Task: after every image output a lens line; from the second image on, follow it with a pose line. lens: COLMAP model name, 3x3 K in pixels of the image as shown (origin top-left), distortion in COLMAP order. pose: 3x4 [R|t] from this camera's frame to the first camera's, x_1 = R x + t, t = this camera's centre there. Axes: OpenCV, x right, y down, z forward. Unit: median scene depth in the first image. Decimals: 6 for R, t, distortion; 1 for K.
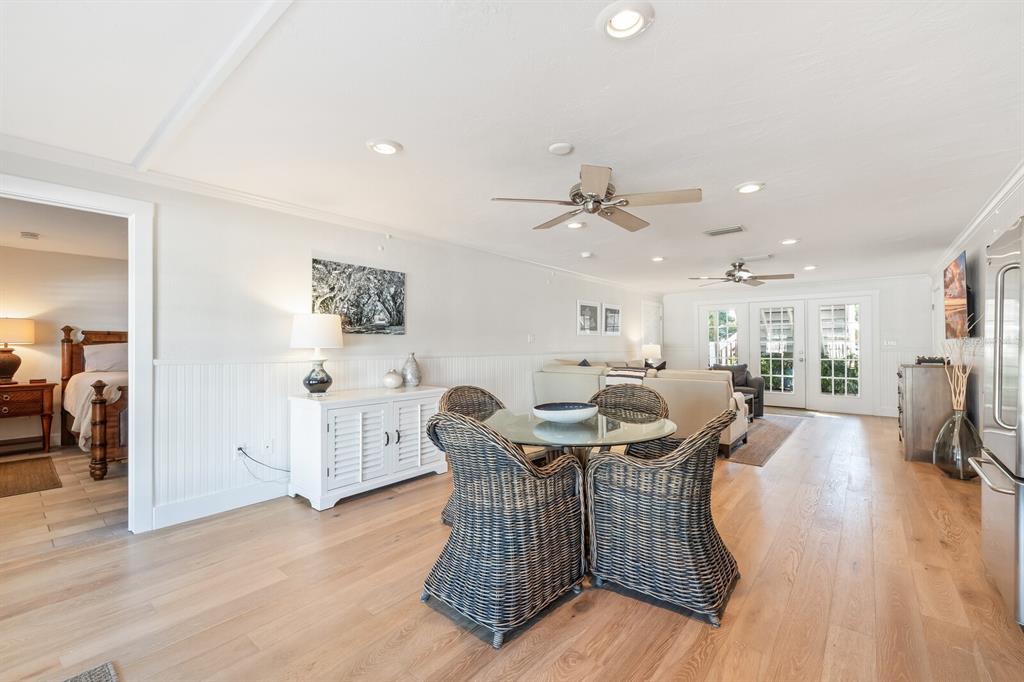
lens RADIAL K [[429.2, 0, 512.0], [0, 429.2, 341.0], [0, 0, 1]] dist [-0.000519, -0.000350]
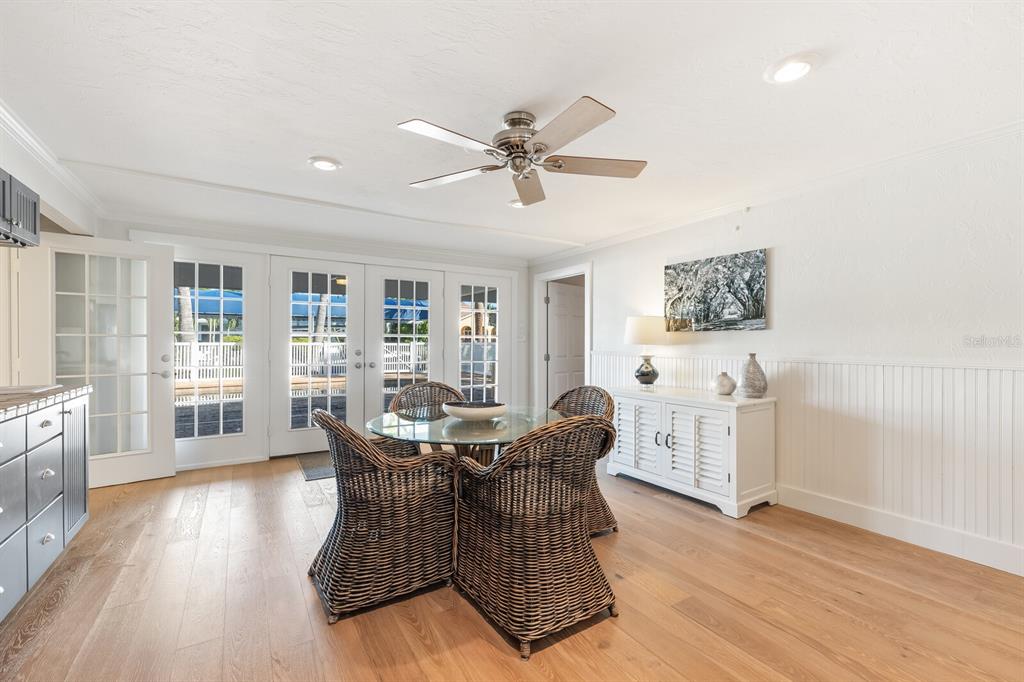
lens RADIAL K [[429.2, 0, 512.0], [0, 429.2, 341.0], [0, 0, 1]] dist [-0.000519, -0.000350]
pose [[-0.303141, 0.001182, -0.952945, 0.661876], [0.011034, 0.999937, -0.002270, 0.002208], [0.952882, -0.011203, -0.303135, 0.870080]]
